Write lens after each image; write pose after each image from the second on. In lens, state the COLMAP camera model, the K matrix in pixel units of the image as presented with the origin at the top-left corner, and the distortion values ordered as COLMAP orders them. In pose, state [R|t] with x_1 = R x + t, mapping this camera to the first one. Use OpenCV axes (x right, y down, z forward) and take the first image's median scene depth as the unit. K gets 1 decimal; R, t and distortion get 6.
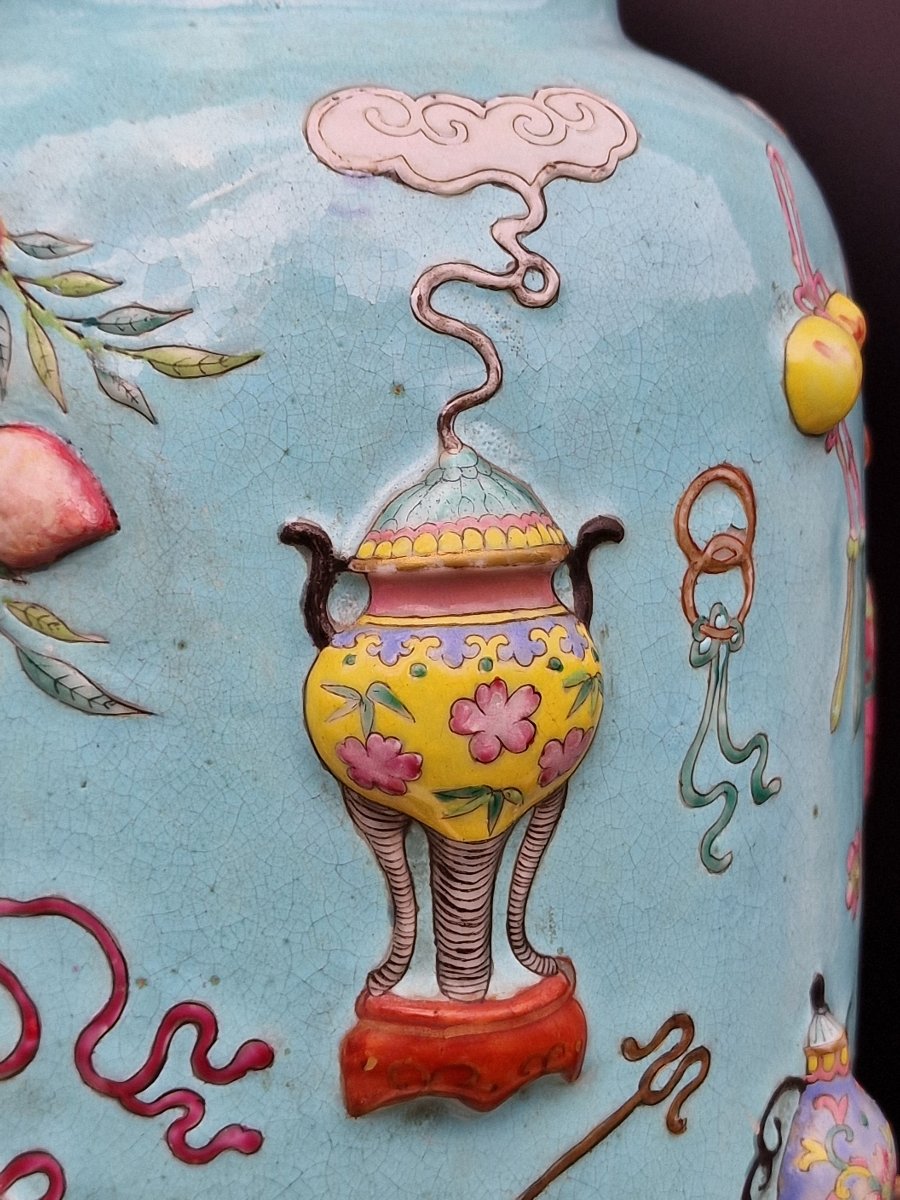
lens RADIAL K [[2413.8, 0, 448.6], [0, 2413.8, 603.1], [0, 0, 1]] dist [0.132154, 0.000000]
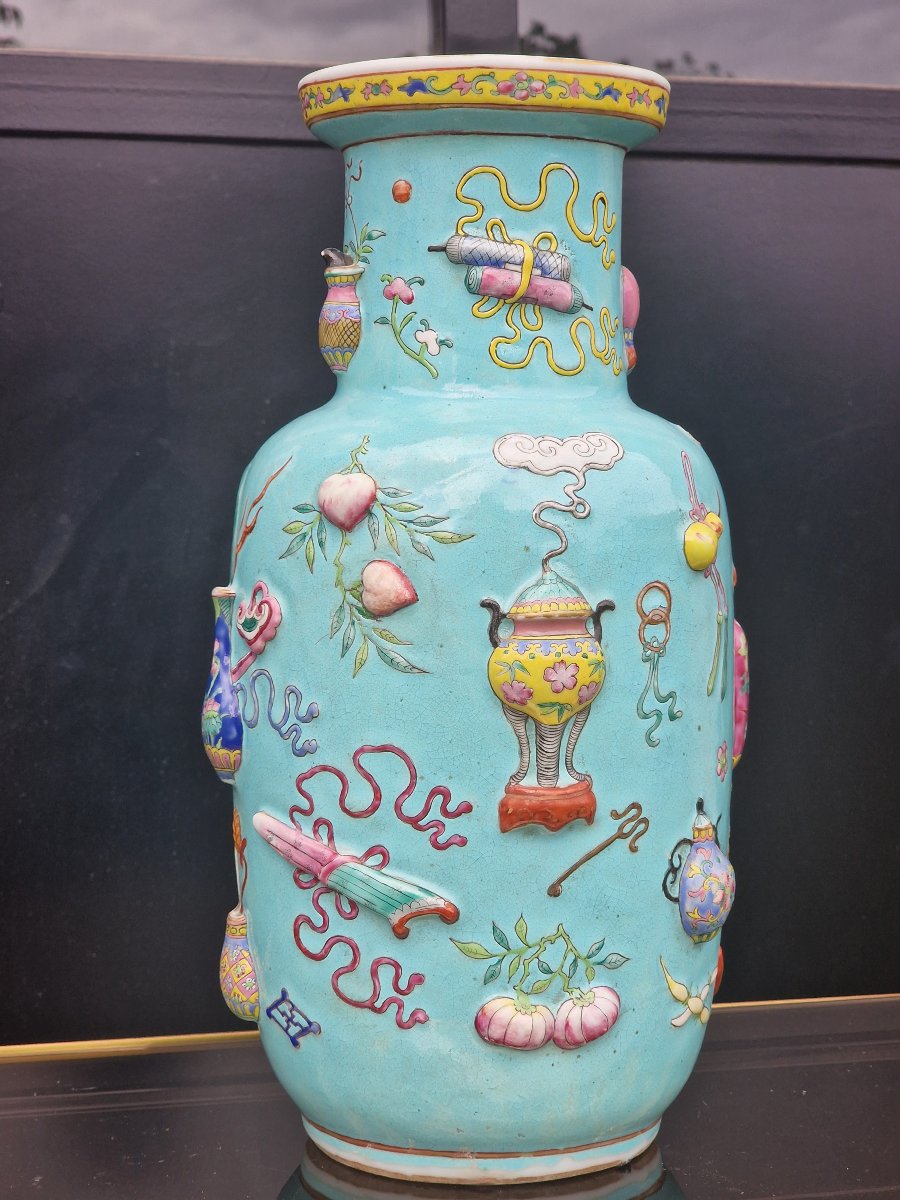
lens RADIAL K [[2380.7, 0, 444.3], [0, 2380.7, 606.6], [0, 0, 1]] dist [0.007503, 0.000000]
pose [[0.997833, 0.020768, -0.062442, 0.050410], [-0.024231, 0.998180, -0.055223, 0.114109], [0.061181, 0.056616, 0.996520, -1.515803]]
